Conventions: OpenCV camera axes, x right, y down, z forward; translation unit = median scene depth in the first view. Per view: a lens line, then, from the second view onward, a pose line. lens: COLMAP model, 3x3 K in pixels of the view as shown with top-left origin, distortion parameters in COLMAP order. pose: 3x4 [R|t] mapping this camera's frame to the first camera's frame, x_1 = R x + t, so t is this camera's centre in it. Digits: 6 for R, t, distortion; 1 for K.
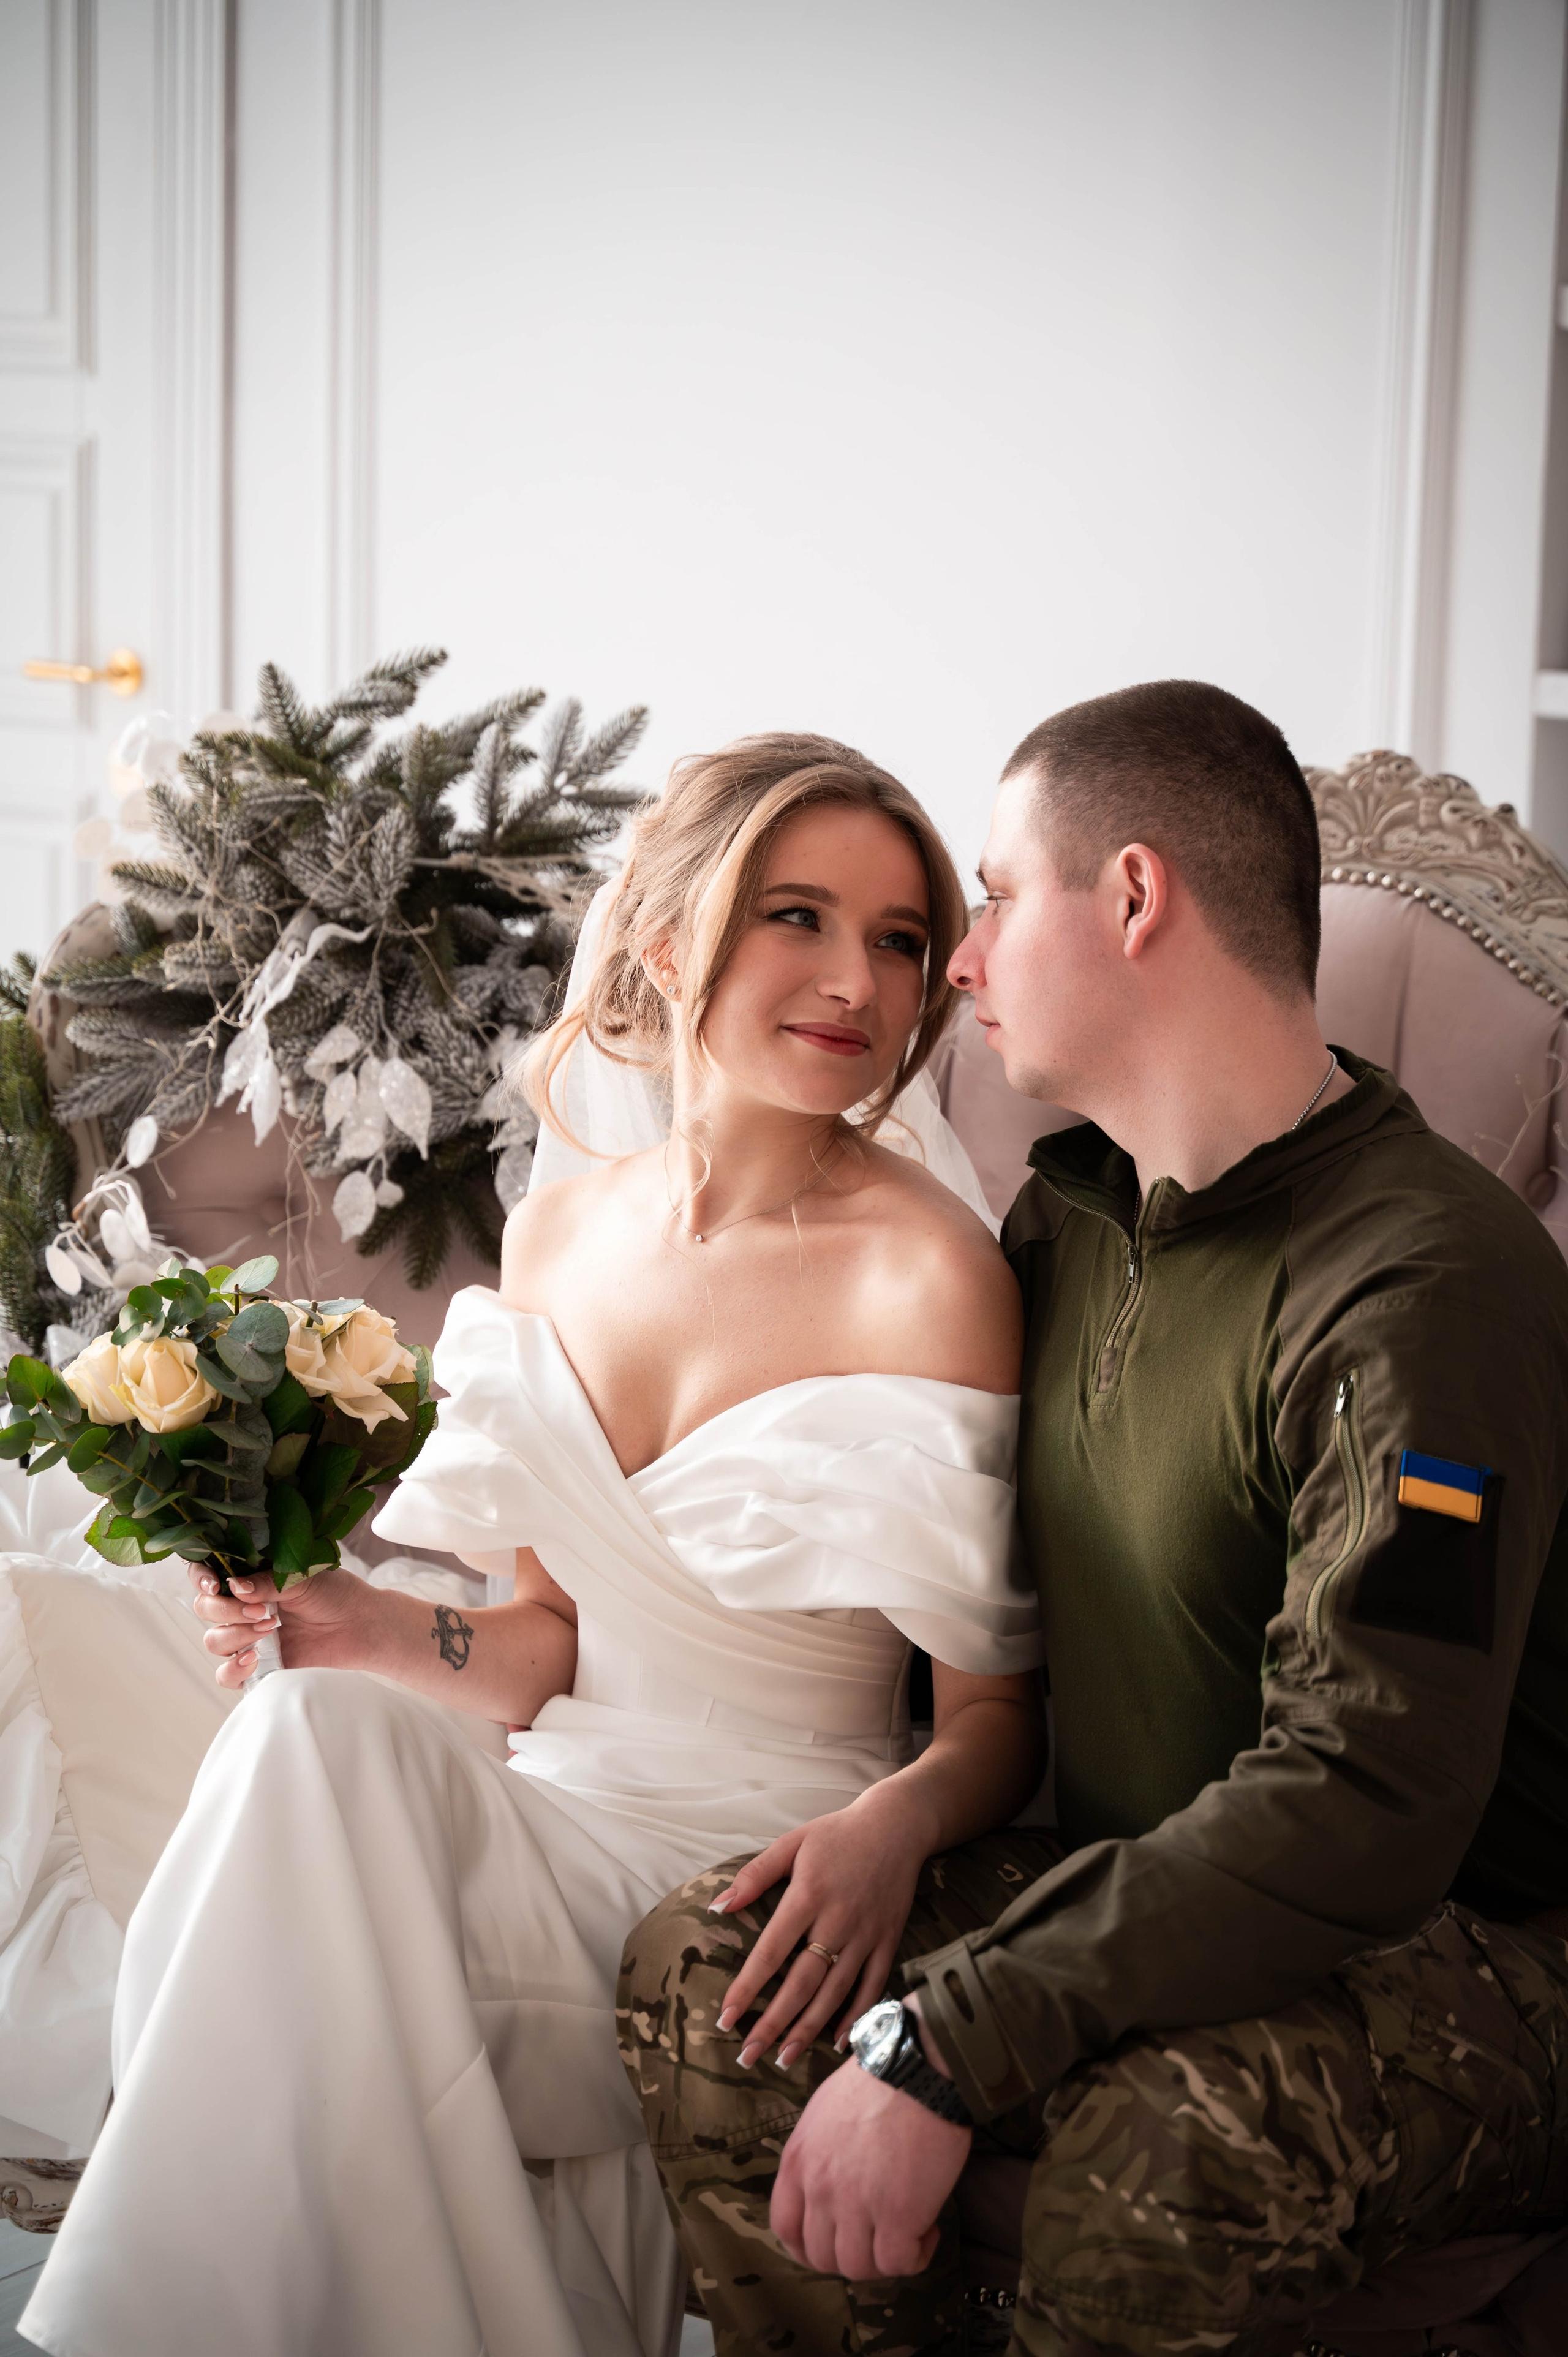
lens RADIAL K [[5125.6, 0, 783.8], [0, 5125.6, 1173.5], [0, 0, 1]] dist [-0.026612, 0.000000]
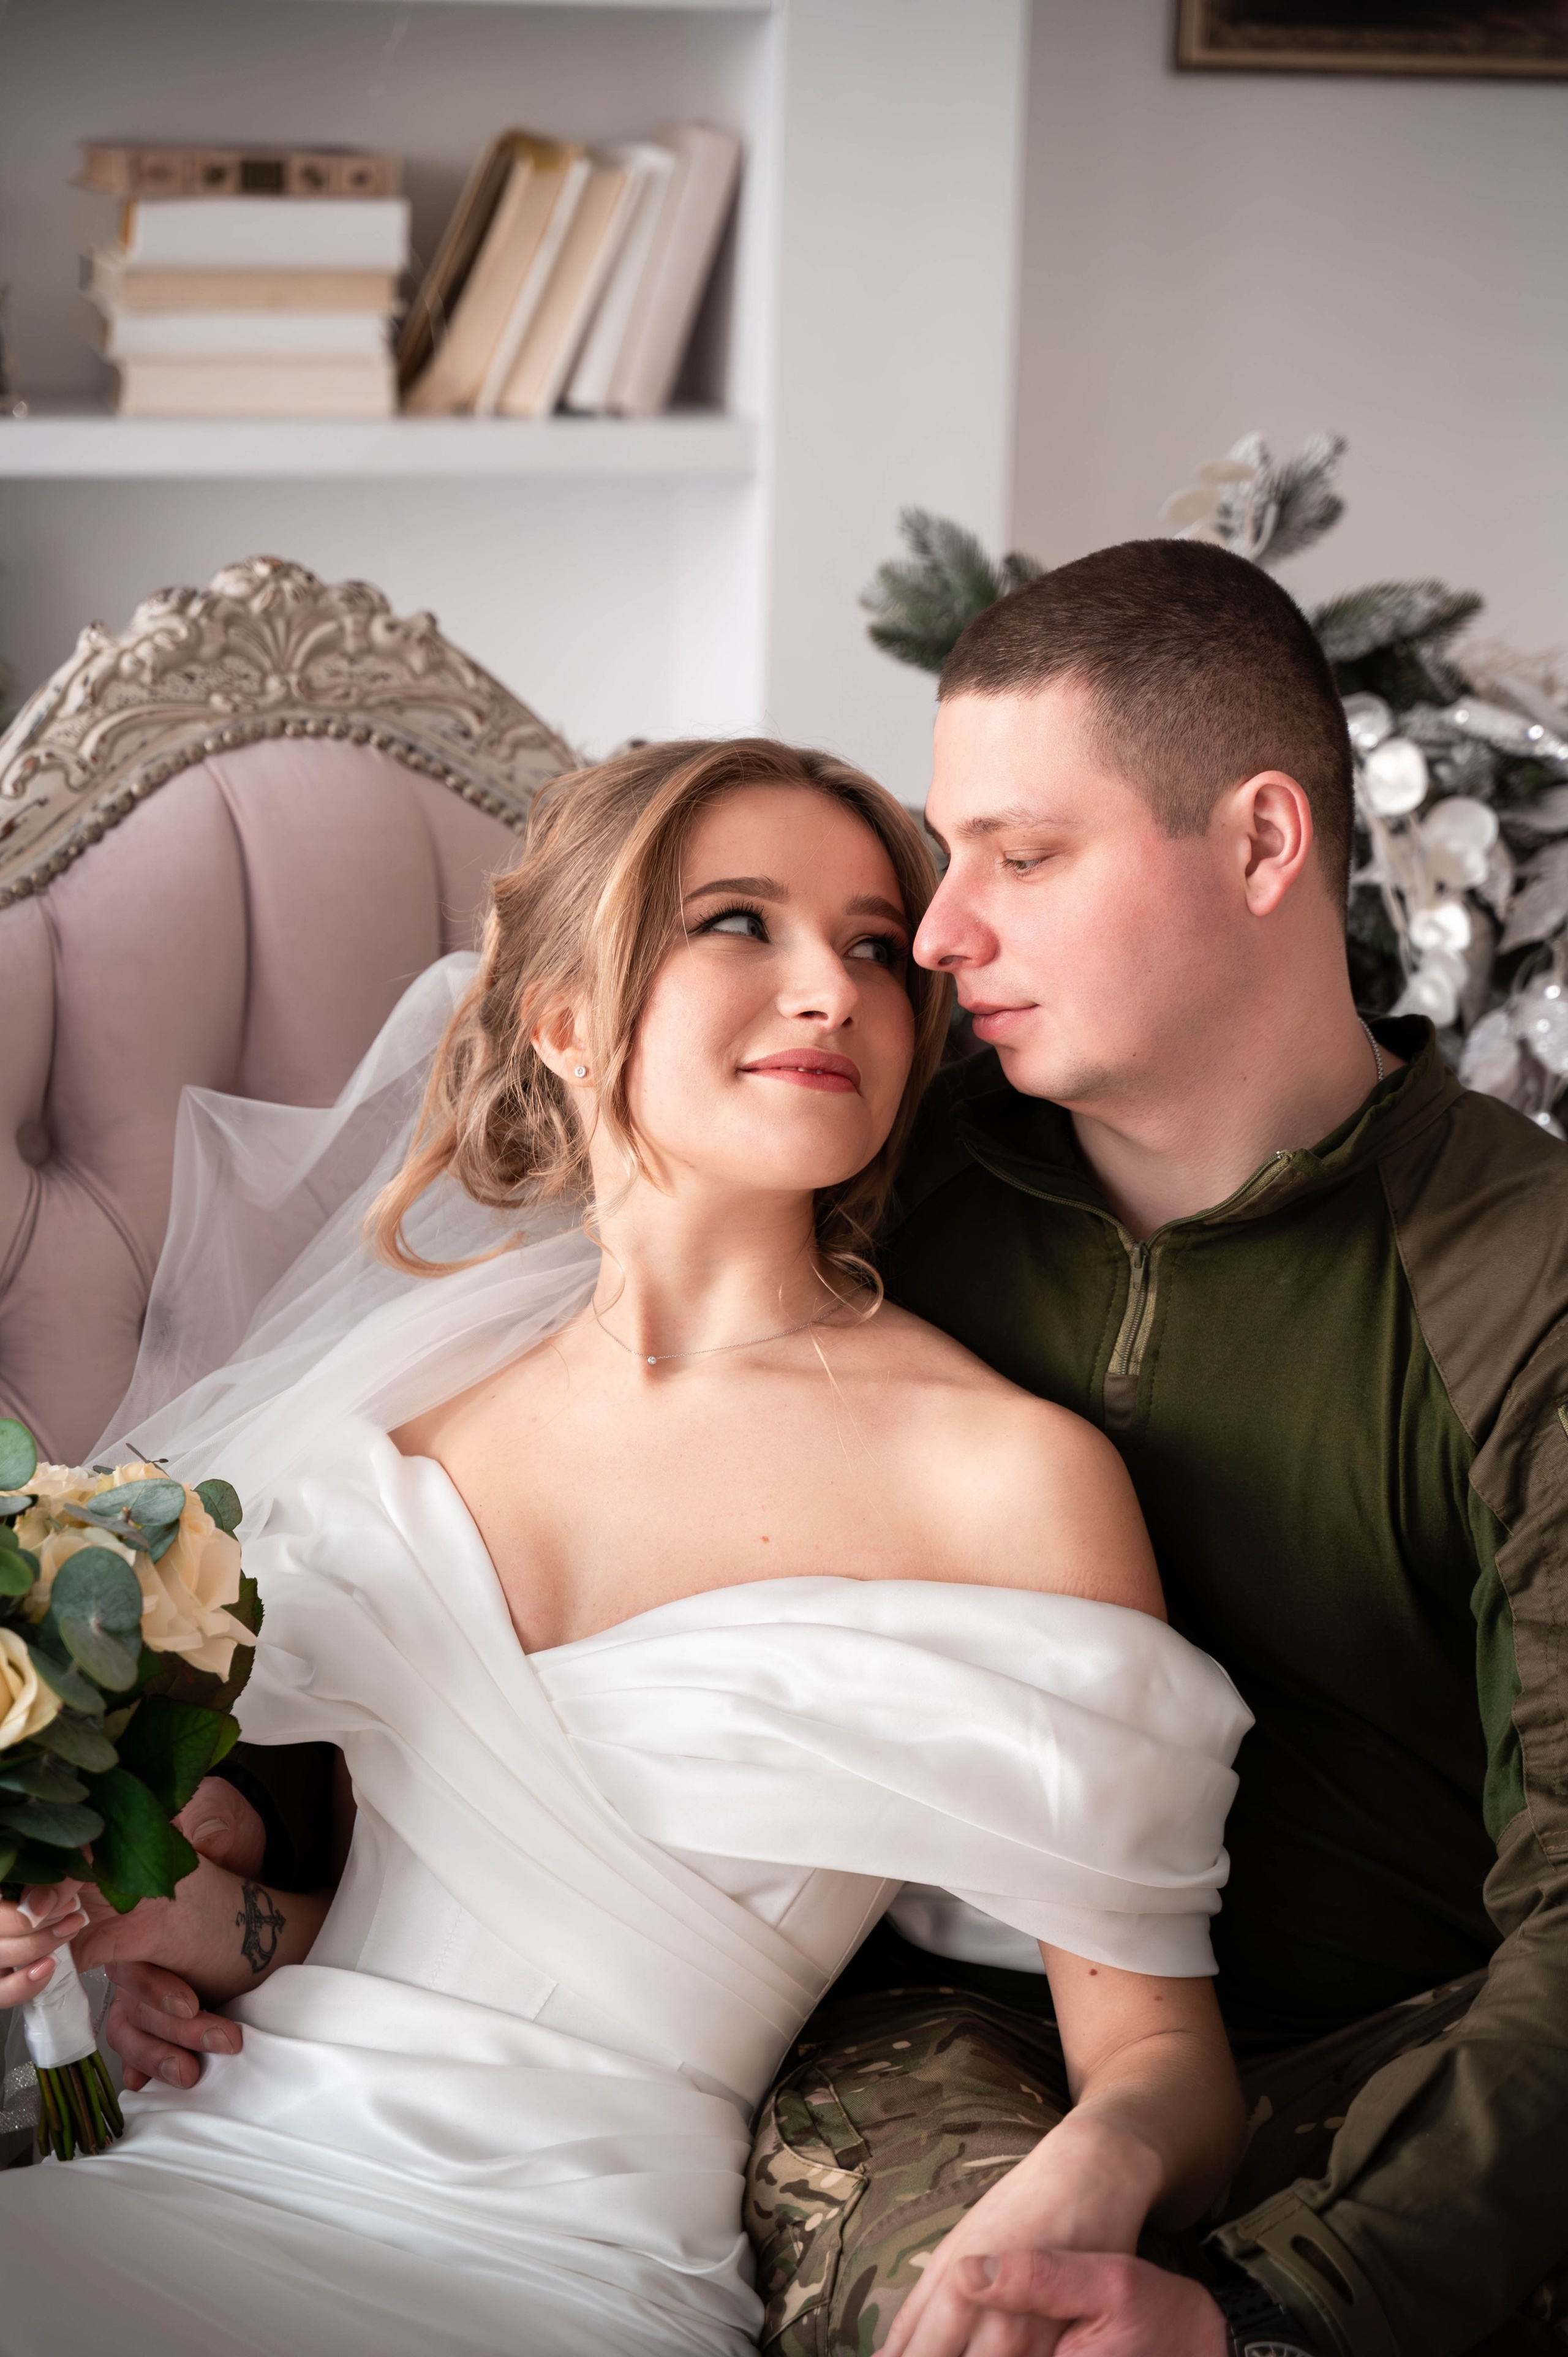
lens RADIAL K [[5125.6, 0, 776.0], [0, 5125.6, 1170.7], [0, 0, 1]] dist [-0.026612, 0.000000]
pose [[0.631894, -0.188670, 0.751740, -0.499110], [0.113137, 0.981983, 0.151357, -0.115806], [-0.766753, -0.010592, 0.641855, 0.515385]]
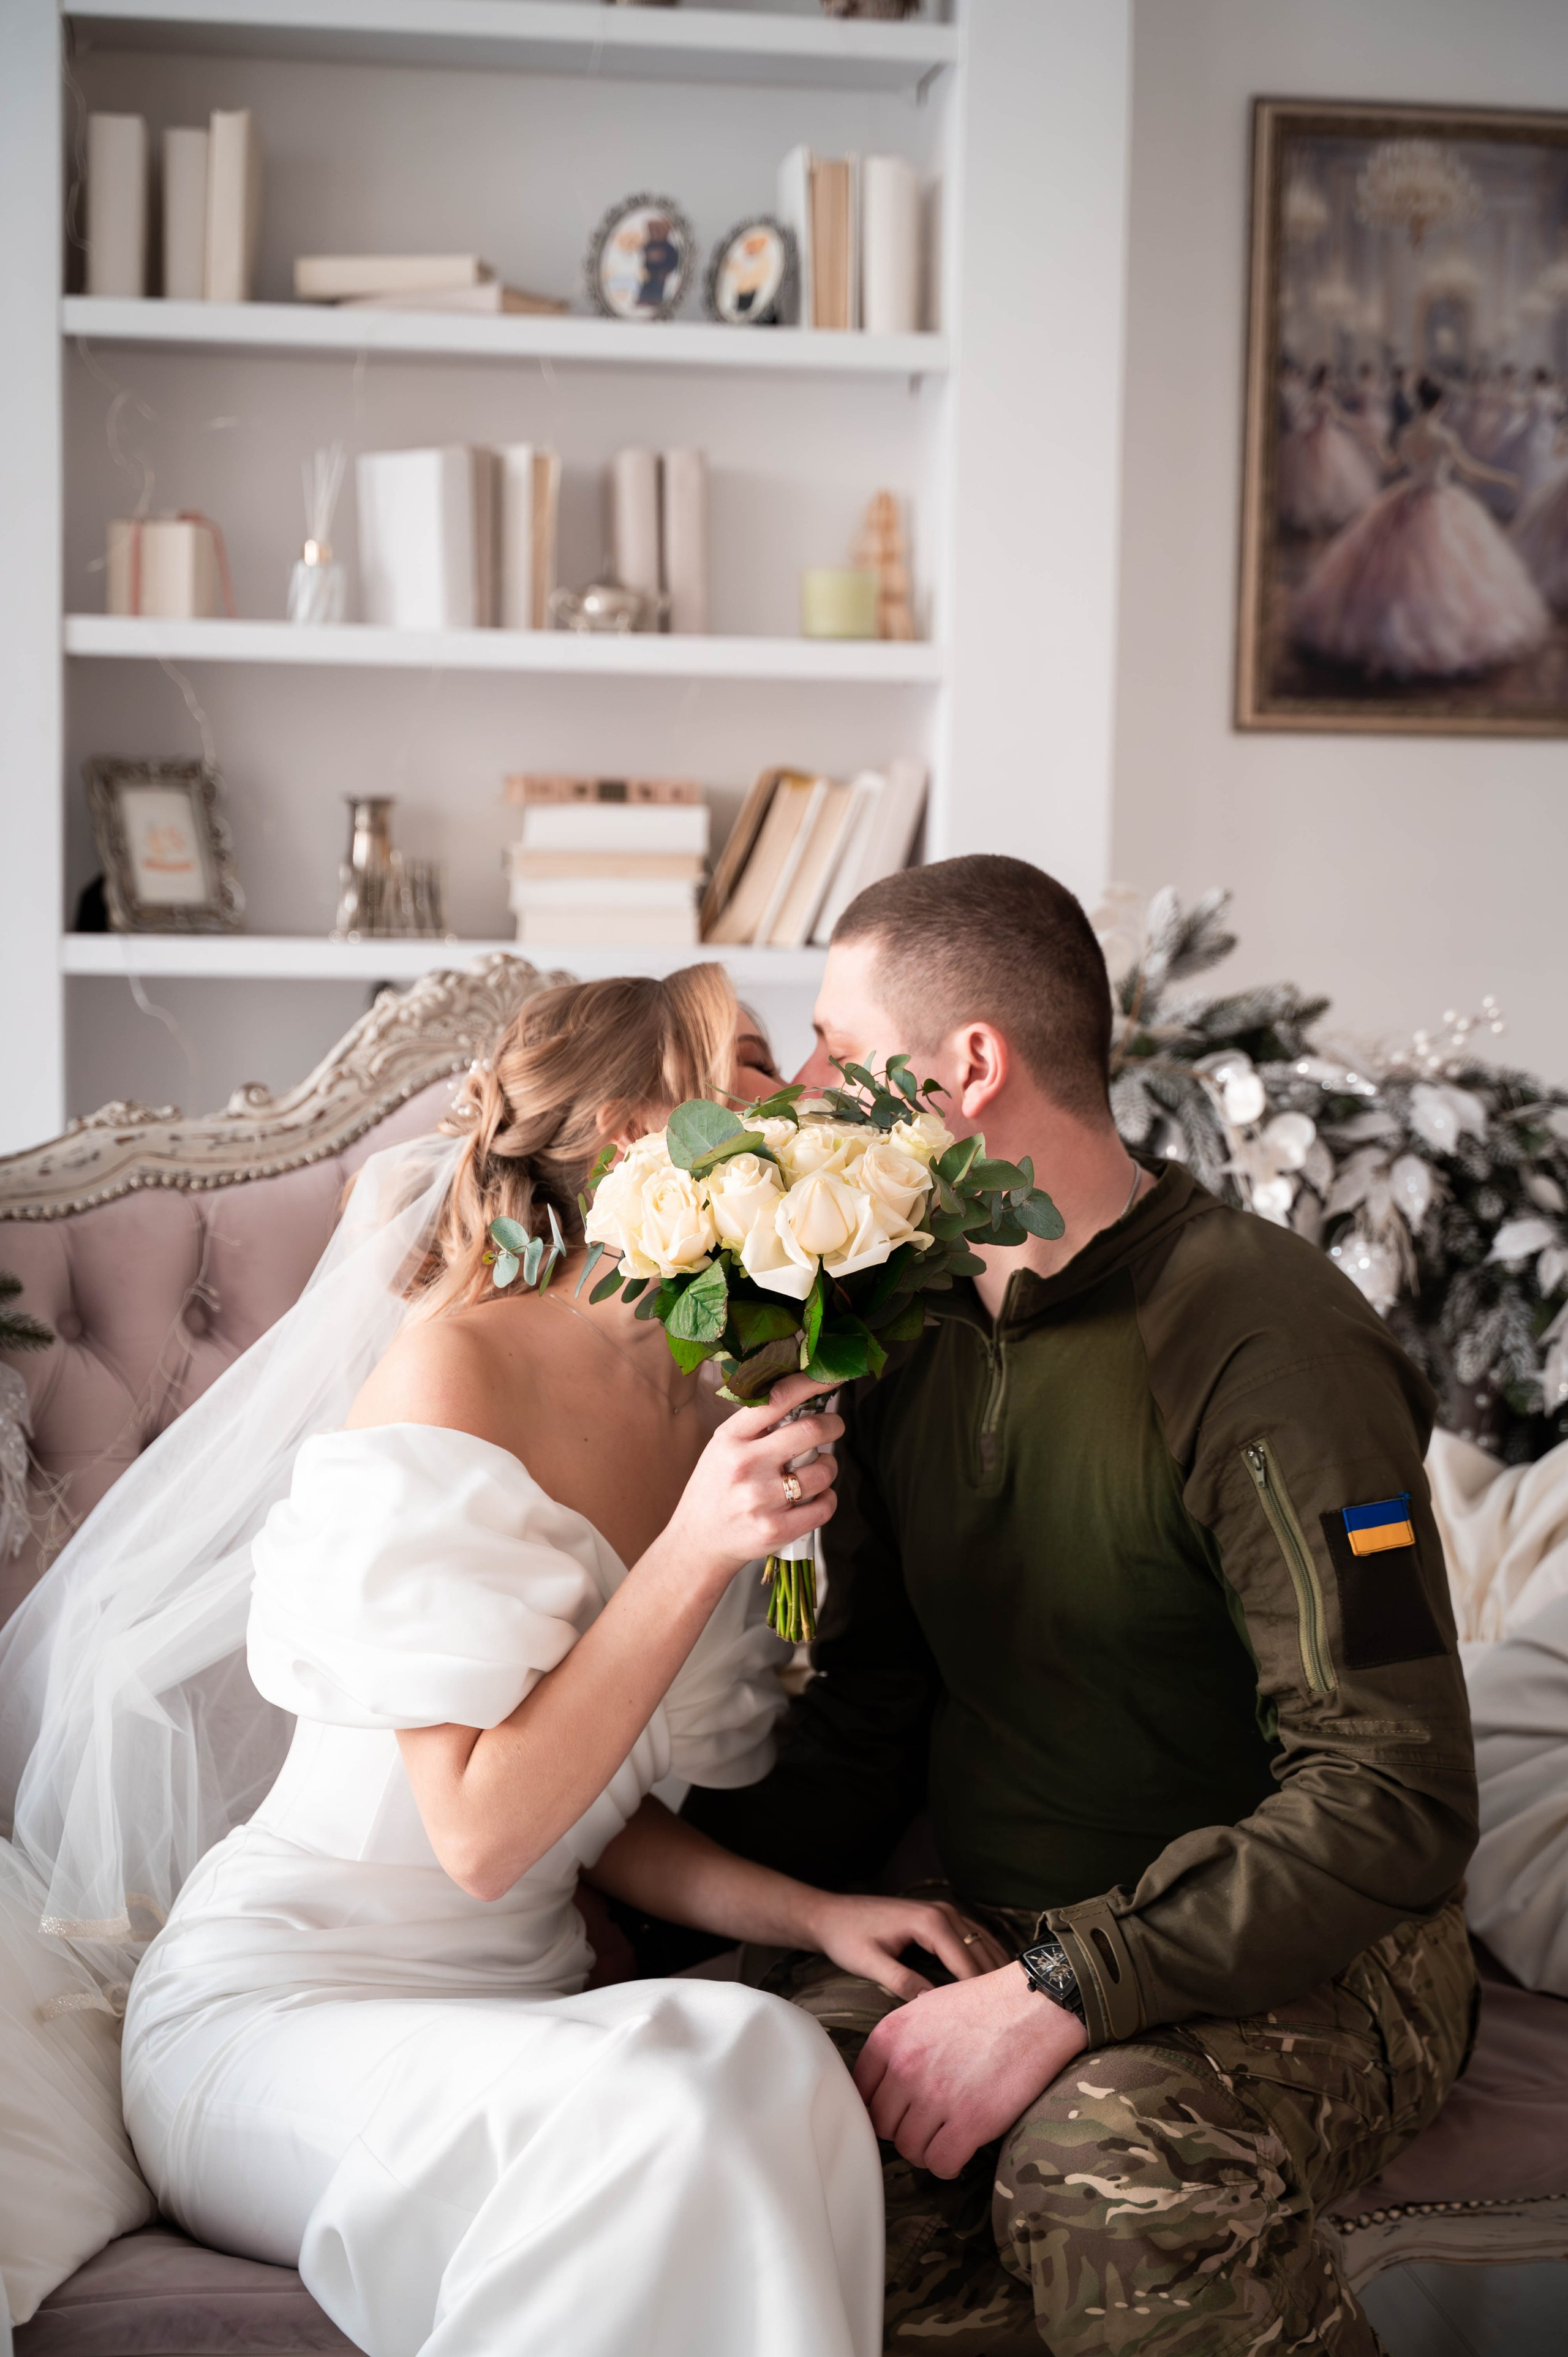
lens RADIAL K [[3598.1, 0, 800.2], [0, 3598.1, 1199.4], [0, 0, 1]] dist [0.030231, 0.000000]
pose [[0.727007, -0.081156, 0.681817, -0.475757], [0.112488, 0.993652, -0.001670, -0.018699], [-0.677353, 0.077911, 0.731521, 0.394550]]
